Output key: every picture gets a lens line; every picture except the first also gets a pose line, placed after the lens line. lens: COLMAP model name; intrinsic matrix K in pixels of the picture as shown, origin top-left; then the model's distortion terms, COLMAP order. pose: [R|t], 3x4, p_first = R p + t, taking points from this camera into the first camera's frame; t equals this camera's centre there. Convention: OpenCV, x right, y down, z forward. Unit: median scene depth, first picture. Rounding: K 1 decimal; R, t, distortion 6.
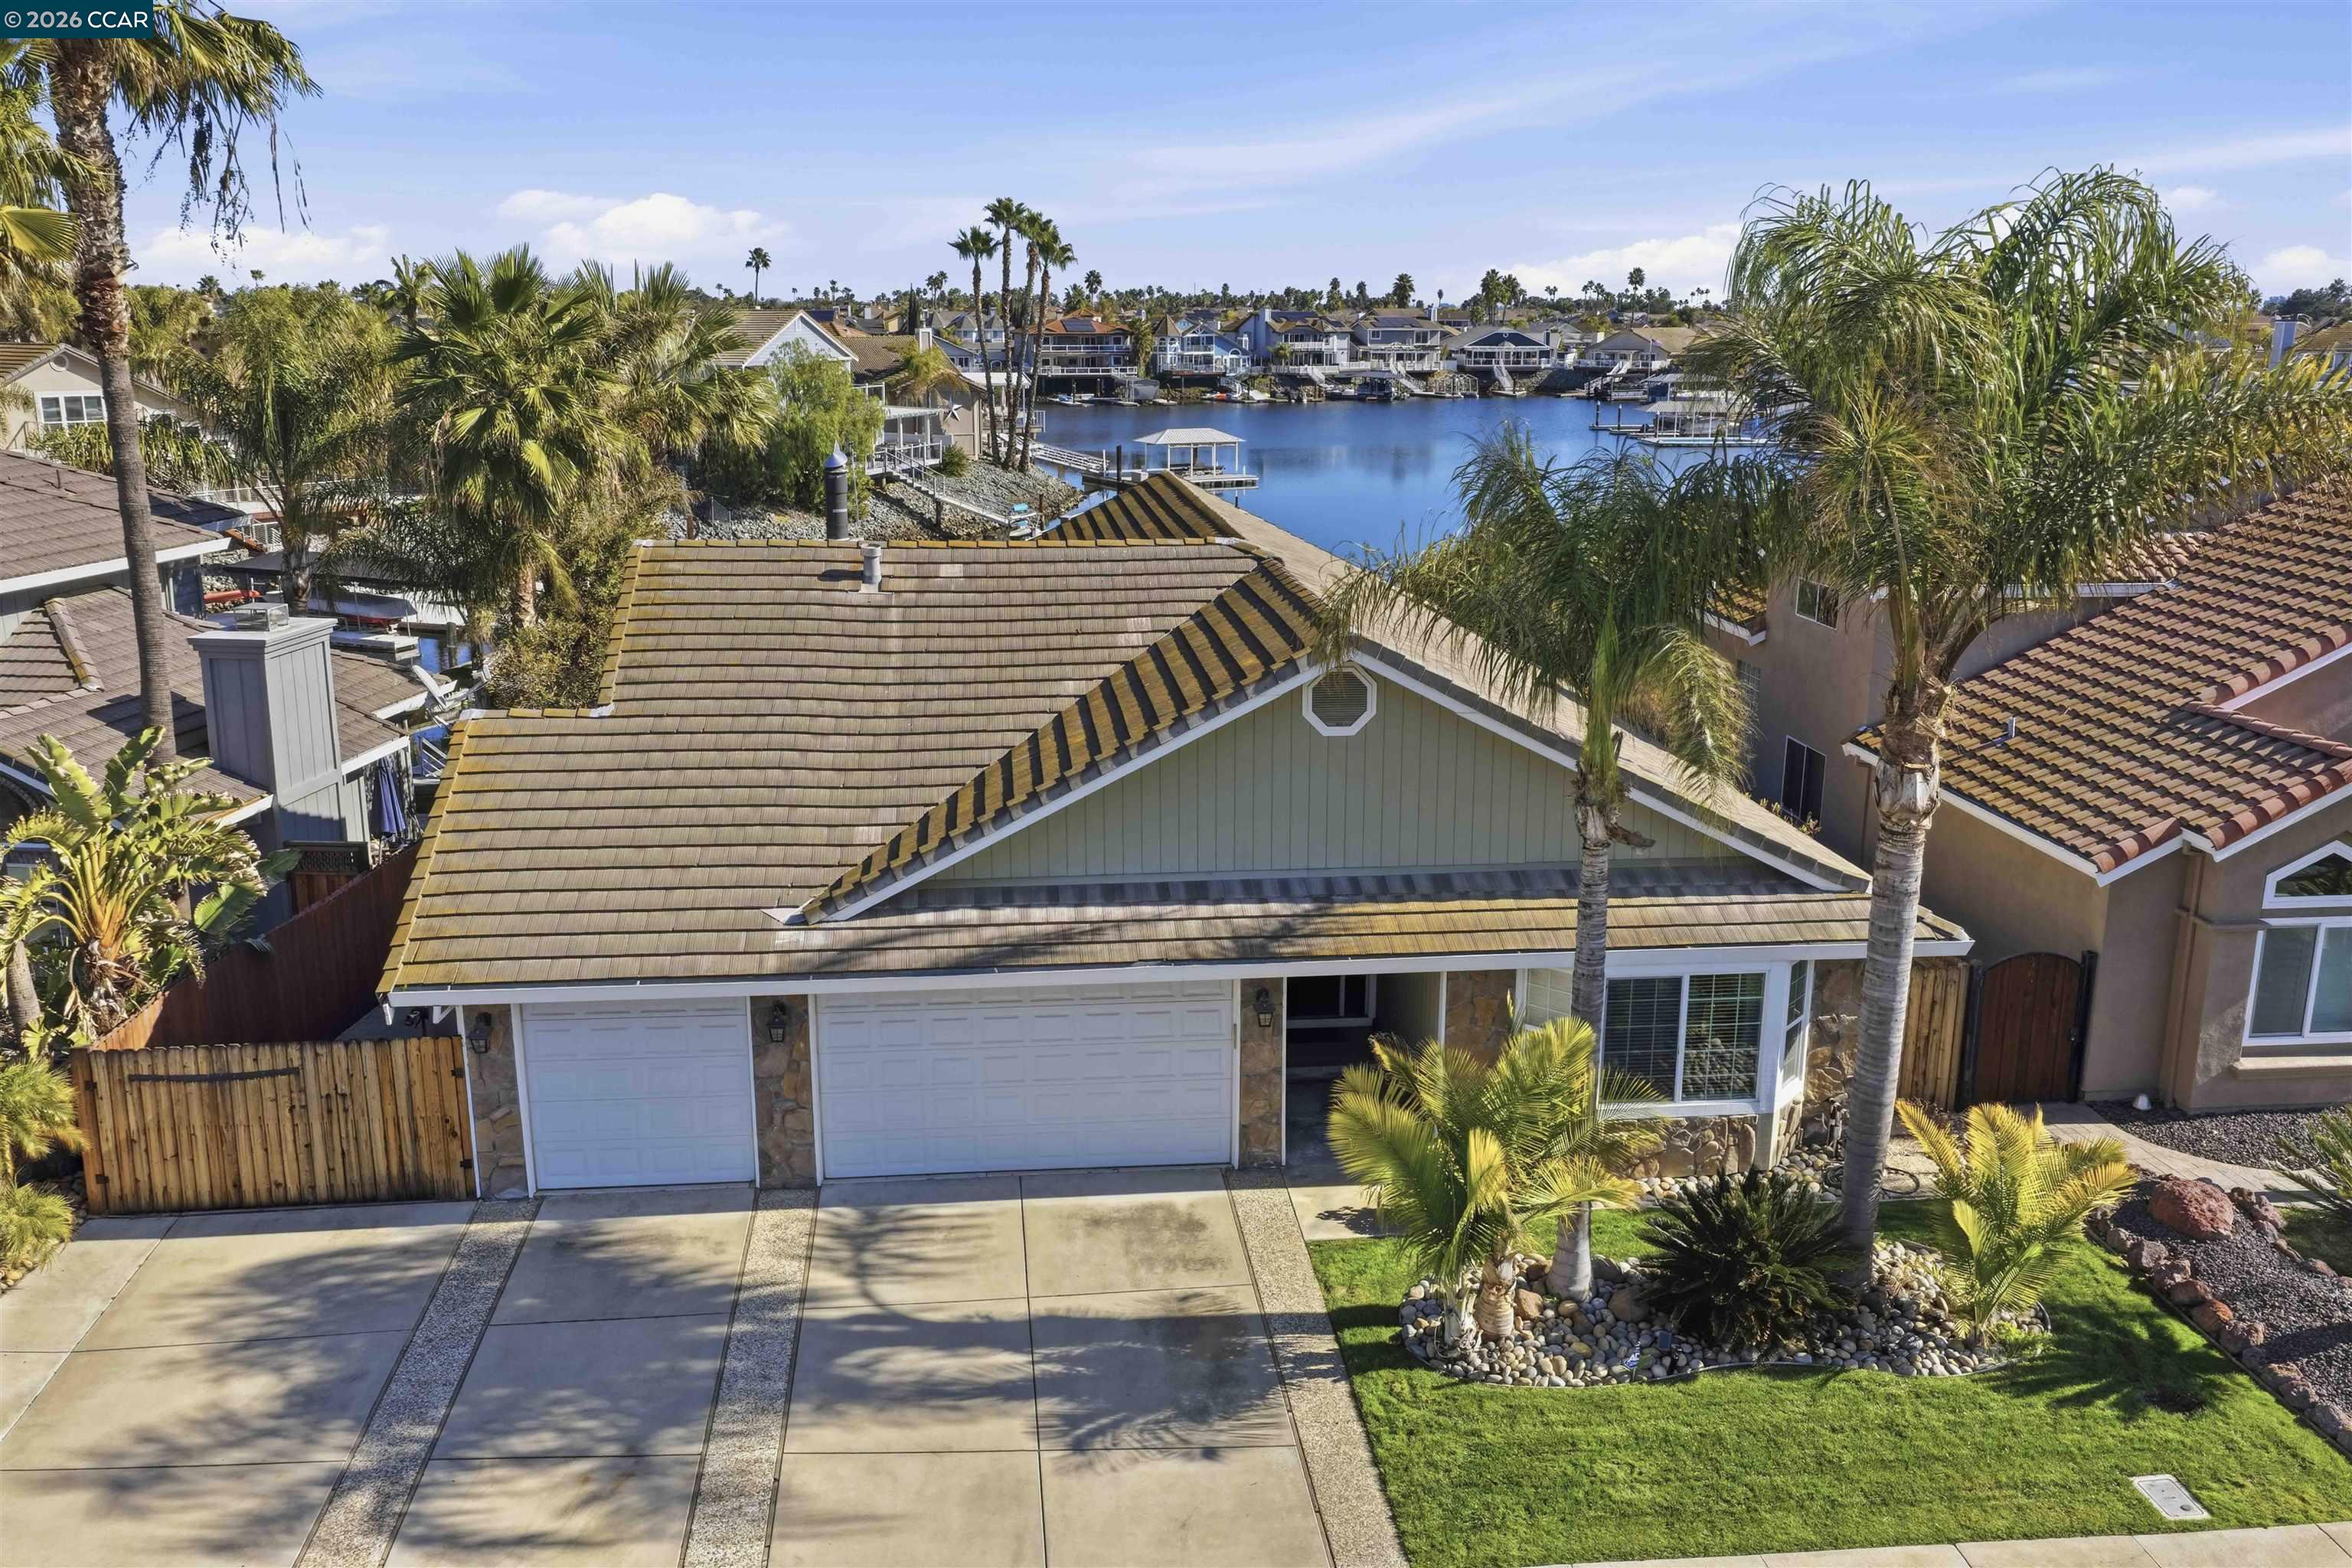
lens RADIAL K [[1960.4, 0, 1182.2], [0, 1960.4, 792.9], [0, 0, 1]] dist [-0.010225, 0.043711]
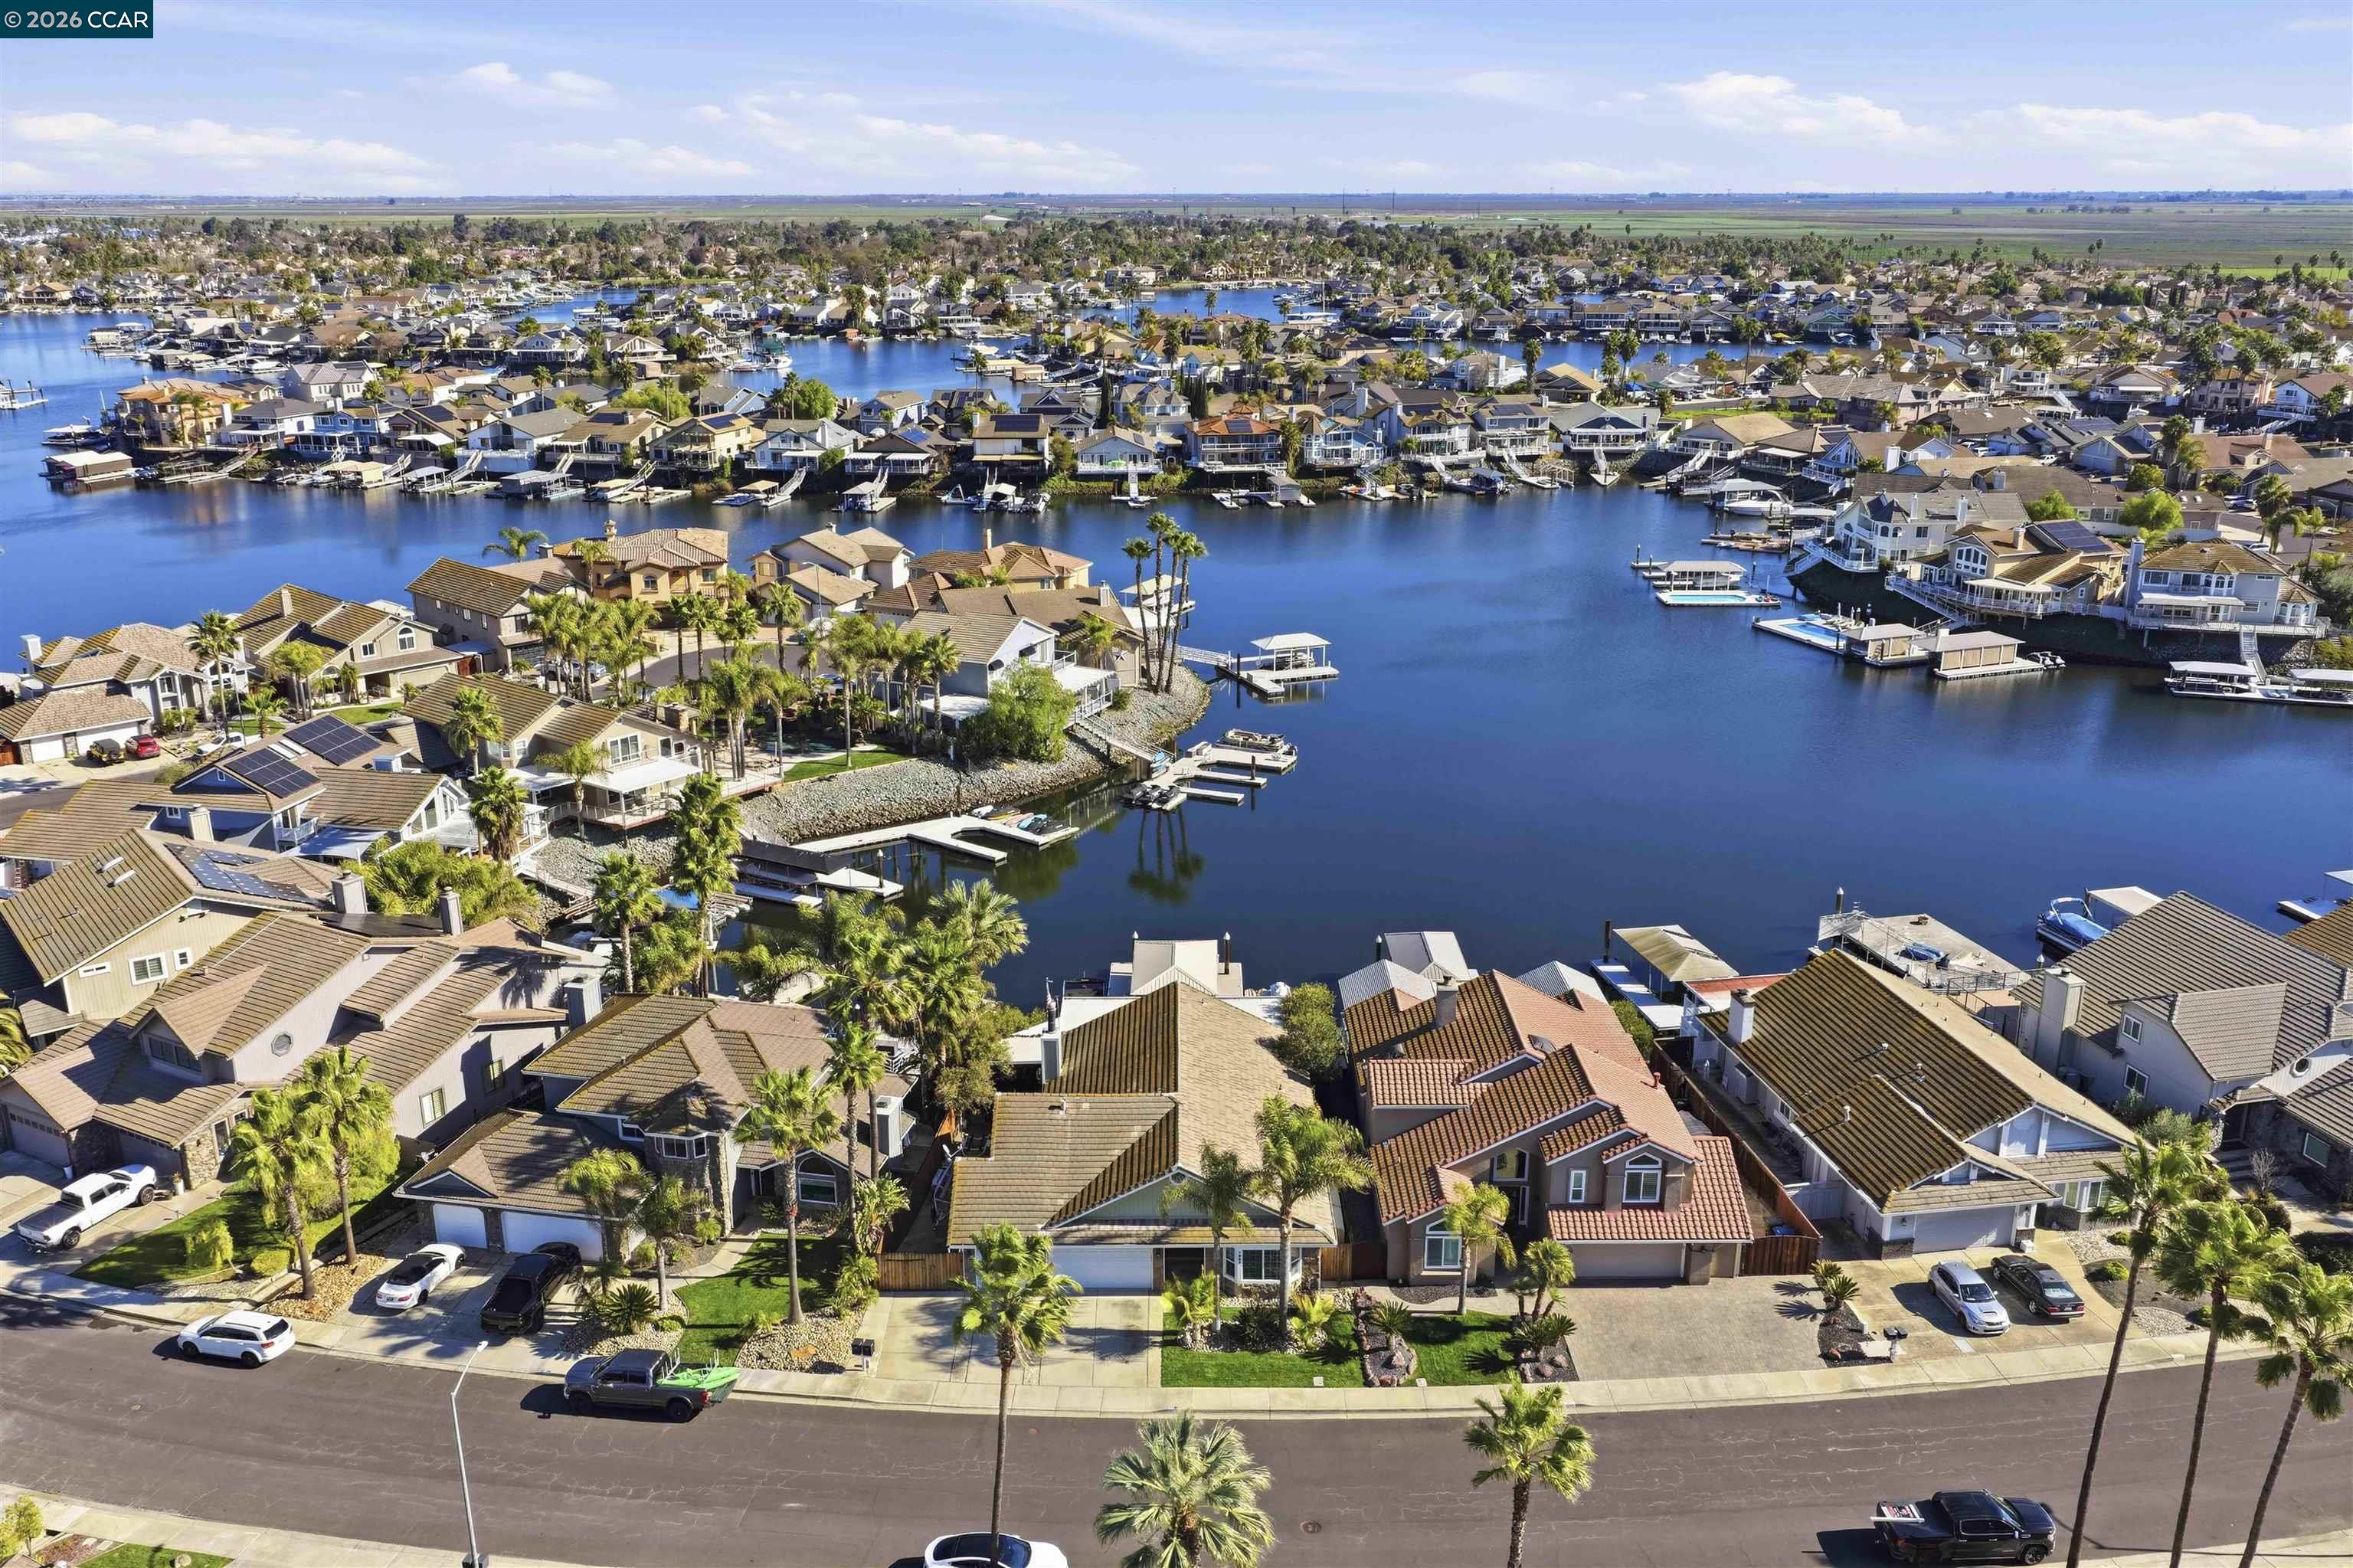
lens RADIAL K [[1961.3, 0, 1182.7], [0, 1961.3, 792.9], [0, 0, 1]] dist [-0.010225, 0.043711]
pose [[0.995080, 0.025212, -0.095812, 0.431525], [-0.019914, 0.998240, 0.055858, -1.003601], [0.097052, -0.053675, 0.993831, -2.788320]]
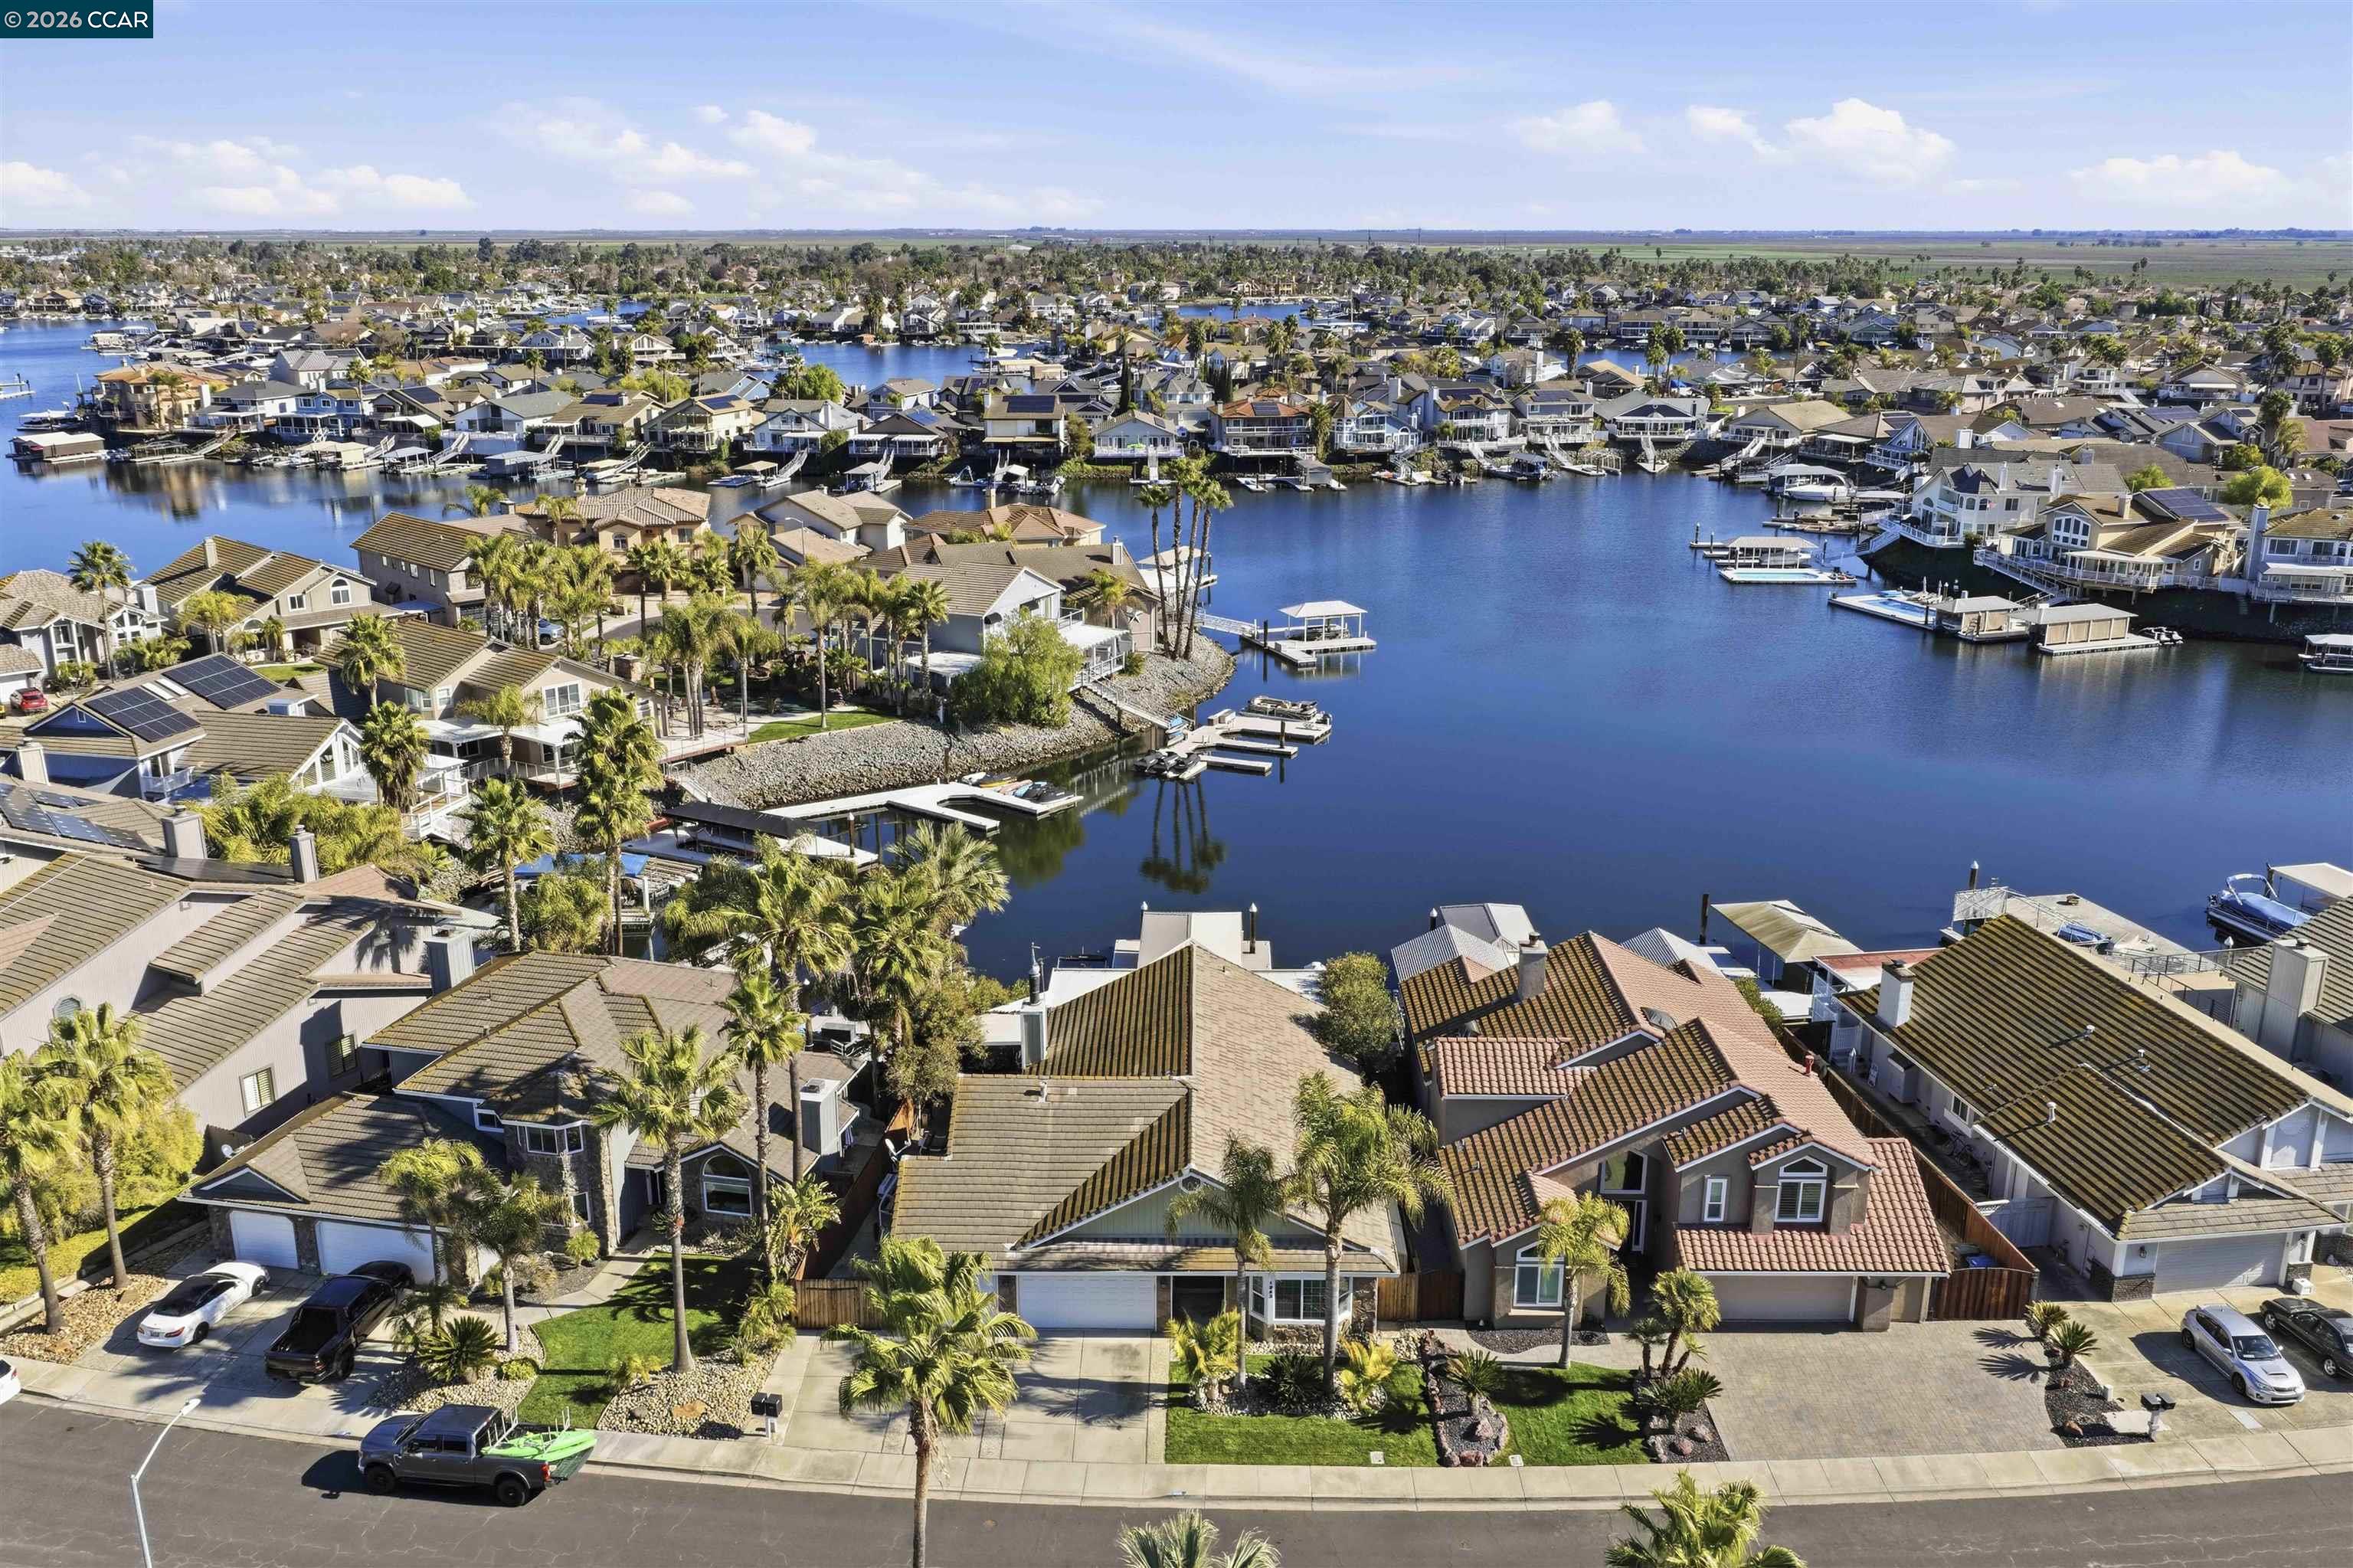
lens RADIAL K [[1961.3, 0, 1182.7], [0, 1961.3, 792.9], [0, 0, 1]] dist [-0.010225, 0.043711]
pose [[0.993761, 0.030593, -0.107254, 0.358405], [-0.026510, 0.998876, 0.039289, -0.735286], [0.108336, -0.036200, 0.993455, -1.906512]]
